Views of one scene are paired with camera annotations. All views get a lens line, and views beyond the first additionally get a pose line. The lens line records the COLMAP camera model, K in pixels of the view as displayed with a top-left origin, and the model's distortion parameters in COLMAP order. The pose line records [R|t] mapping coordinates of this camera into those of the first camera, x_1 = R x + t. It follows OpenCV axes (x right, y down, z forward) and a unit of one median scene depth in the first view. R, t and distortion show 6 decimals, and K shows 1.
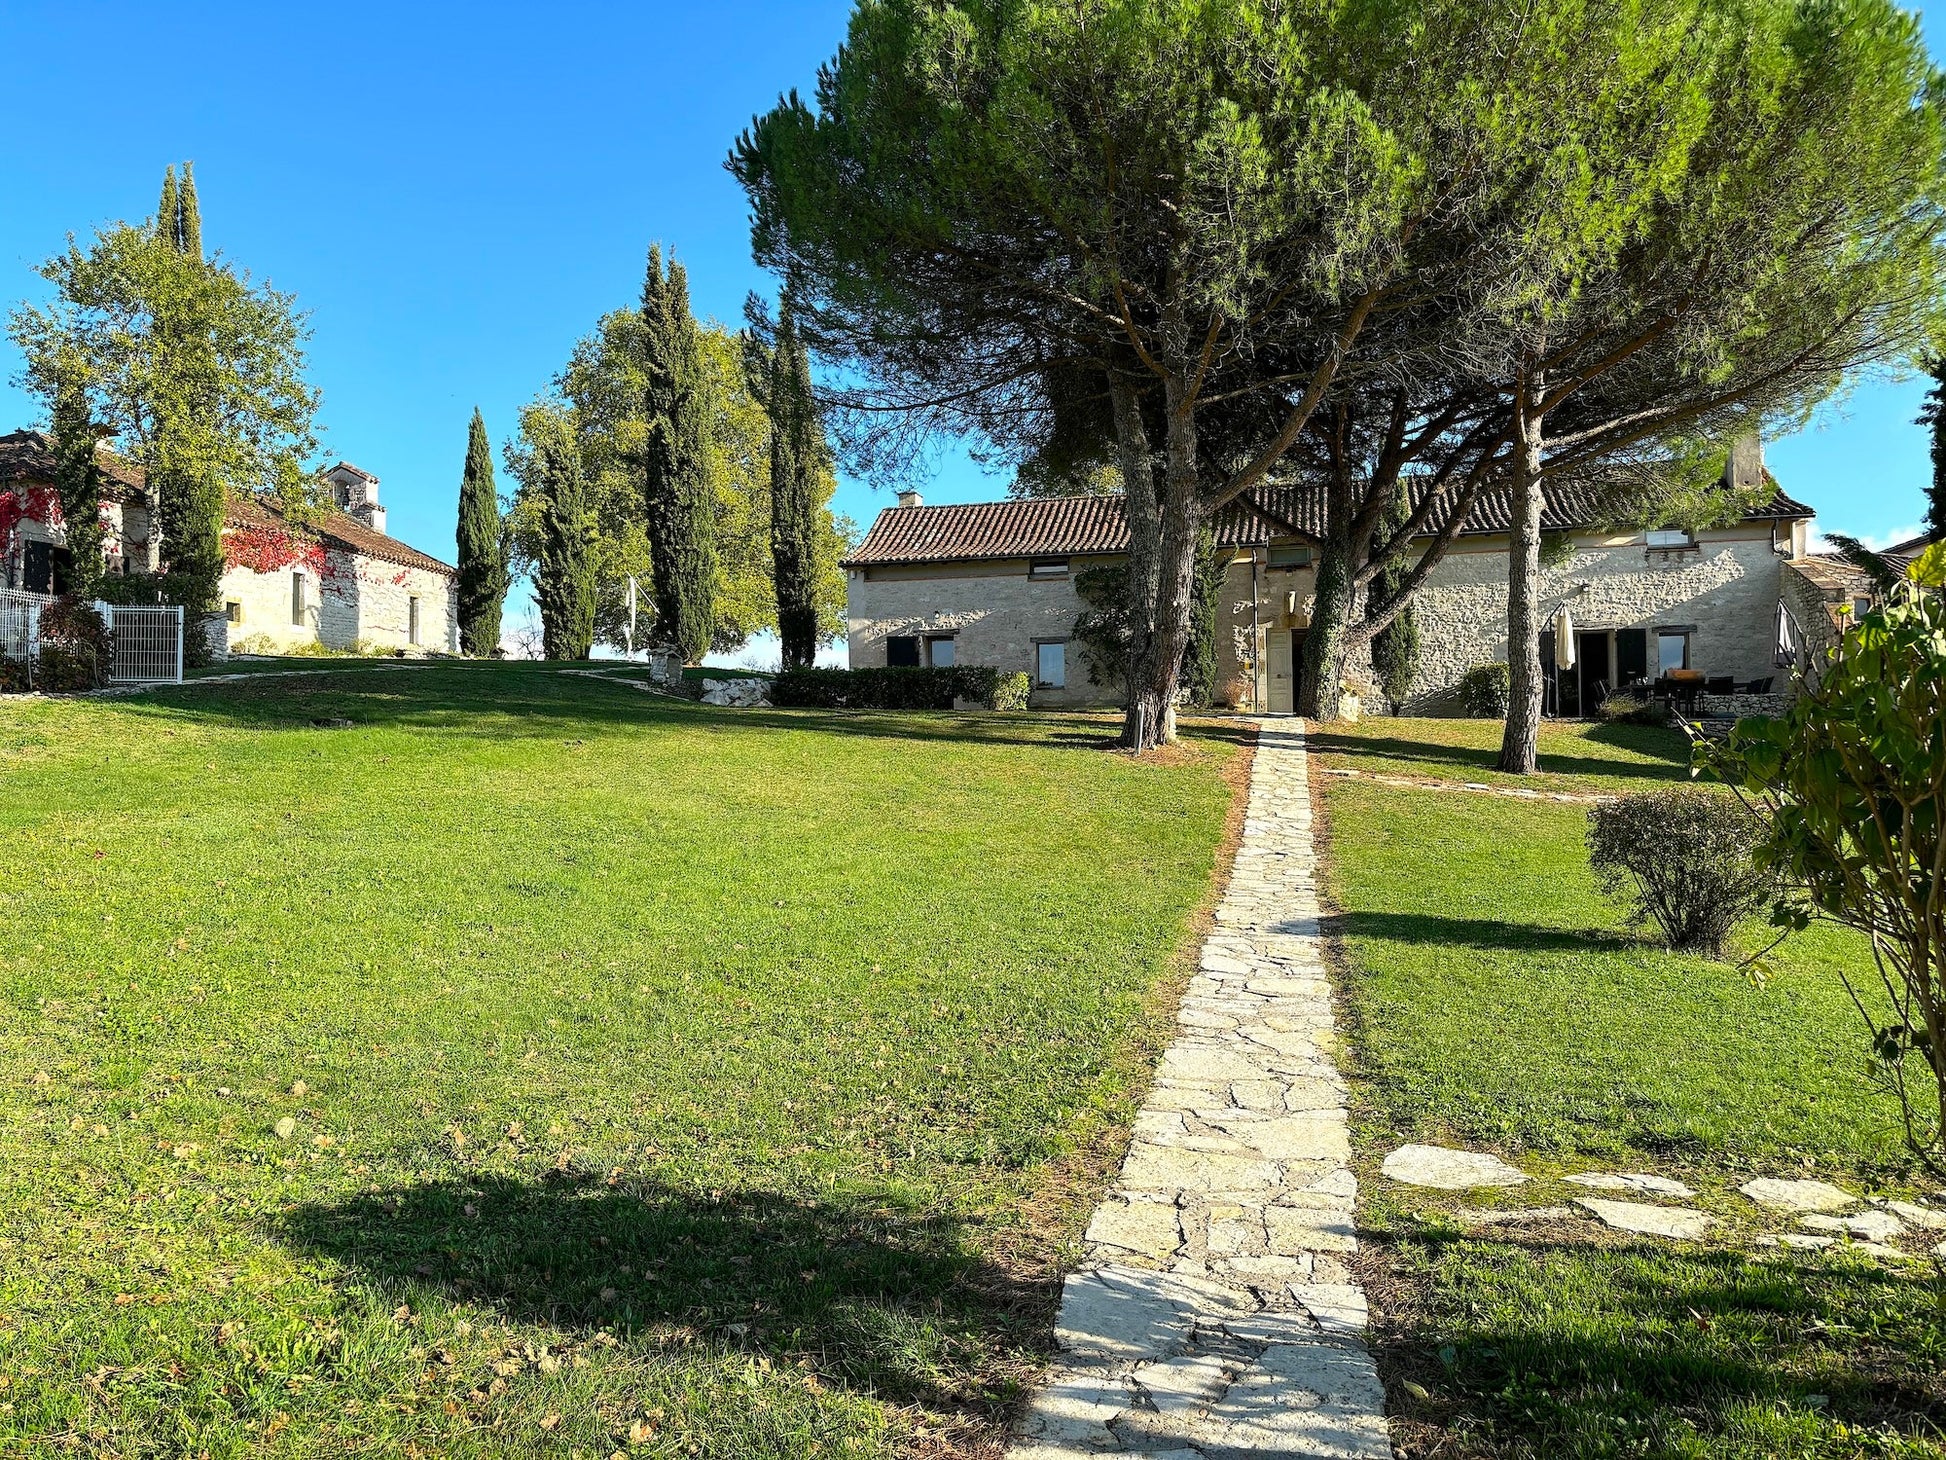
lens RADIAL K [[1524.0, 0, 973.0], [0, 1524.0, 730.0], [0, 0, 1]] dist [0.072341, -0.001886]
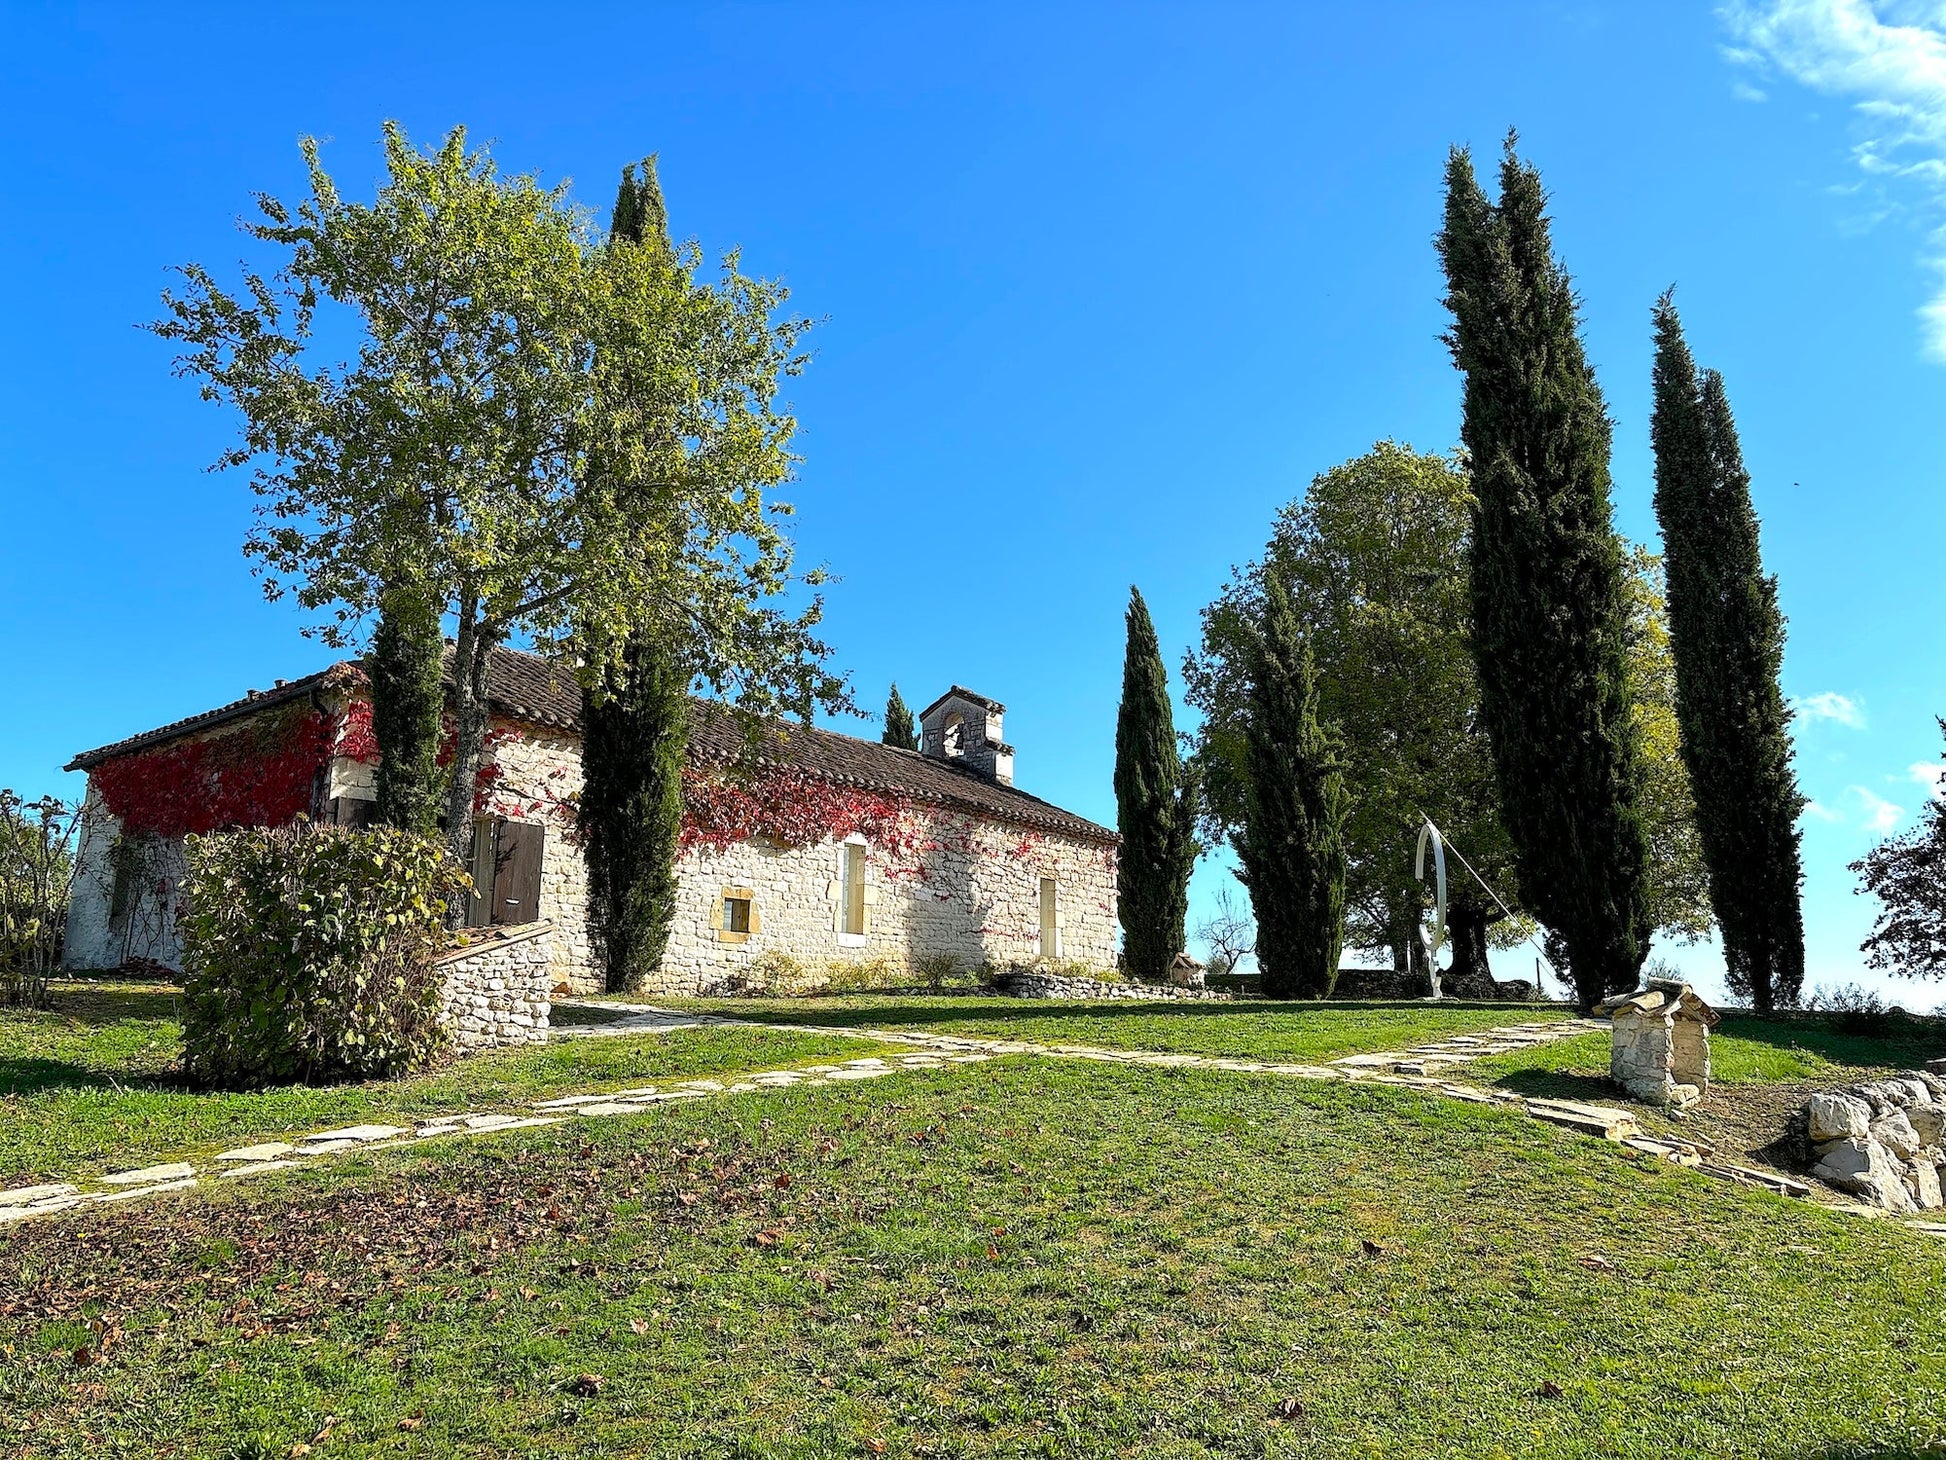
lens RADIAL K [[1524.0, 0, 973.0], [0, 1524.0, 730.0], [0, 0, 1]] dist [0.072341, -0.001886]
pose [[0.904687, -0.082834, -0.417948, -0.124739], [0.004323, 0.982654, -0.185397, -0.031342], [0.426055, 0.165919, 0.889352, 0.414538]]
